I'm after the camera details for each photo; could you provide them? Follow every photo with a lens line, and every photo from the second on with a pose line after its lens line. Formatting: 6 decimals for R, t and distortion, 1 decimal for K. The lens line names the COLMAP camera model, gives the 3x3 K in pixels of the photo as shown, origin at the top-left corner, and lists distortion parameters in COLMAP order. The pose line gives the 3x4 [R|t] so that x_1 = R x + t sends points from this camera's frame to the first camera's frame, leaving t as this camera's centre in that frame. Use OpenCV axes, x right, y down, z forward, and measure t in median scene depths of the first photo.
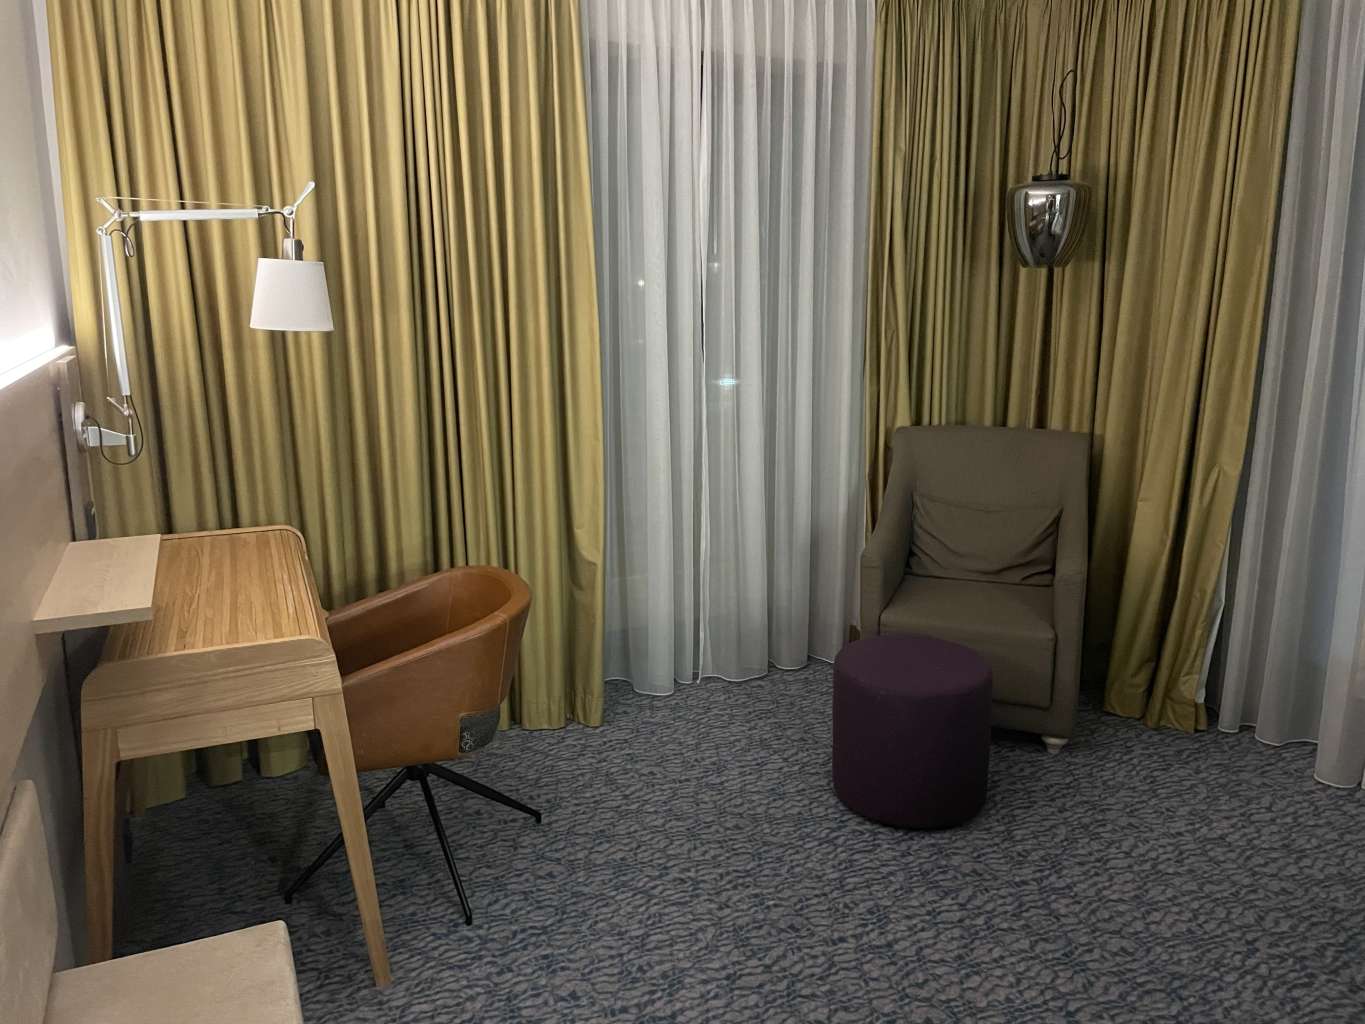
lens RADIAL K [[1032.1, 0, 674.1], [0, 1032.1, 489.1], [0, 0, 1]] dist [0.059613, -0.078184]
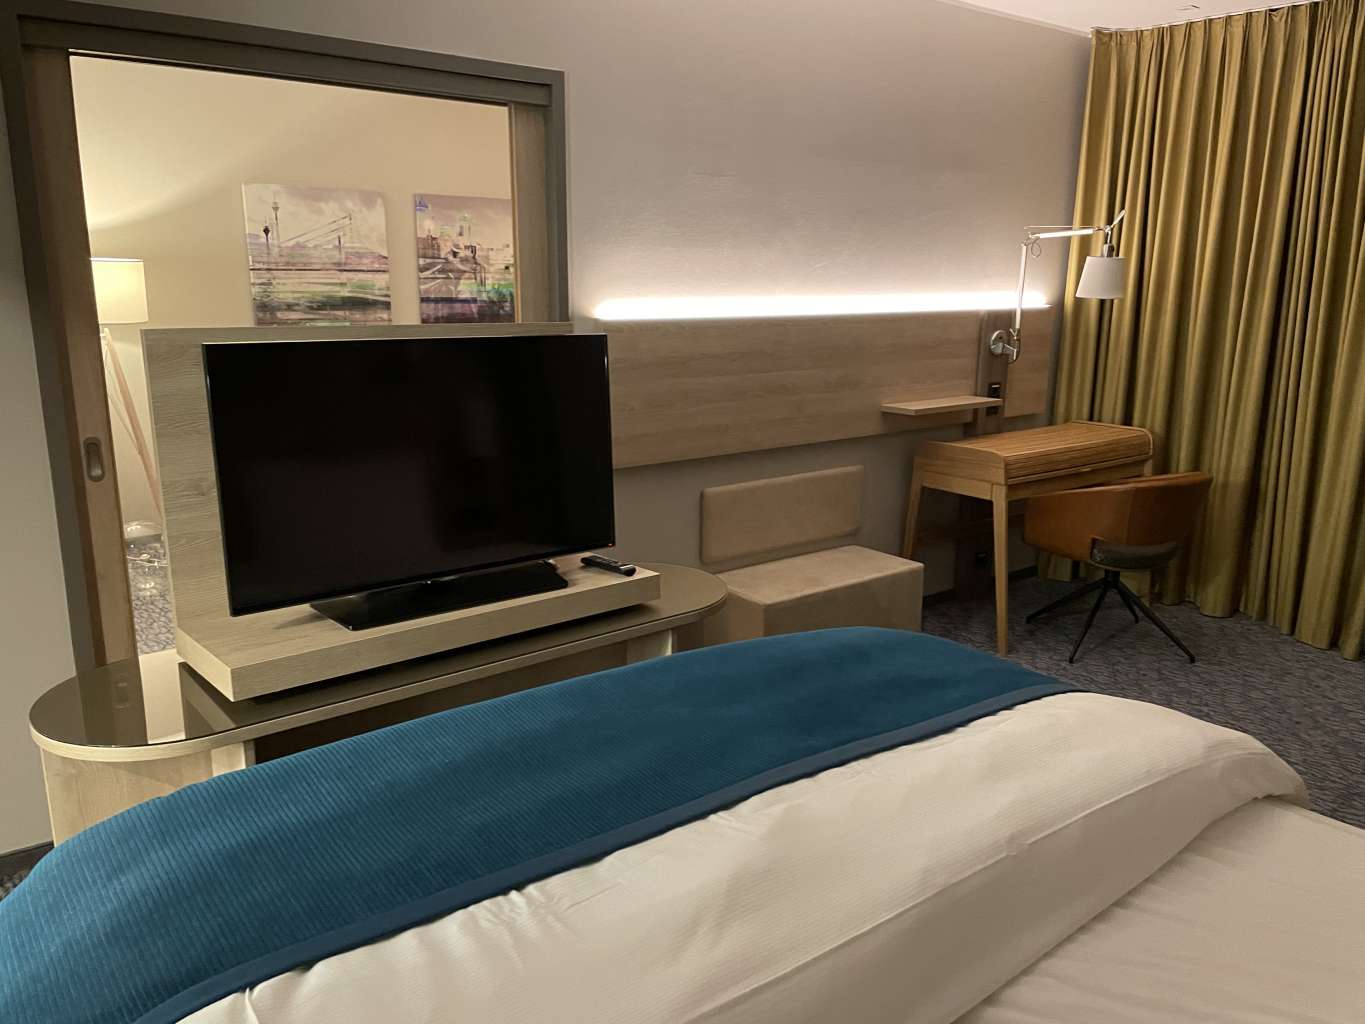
lens RADIAL K [[1032.1, 0, 682.8], [0, 1032.1, 510.5], [0, 0, 1]] dist [0.059613, -0.078184]
pose [[0.249767, 0.224842, -0.941840, 0.834891], [-0.203956, 0.963062, 0.175821, 0.015286], [0.946582, 0.148180, 0.286399, -0.061811]]
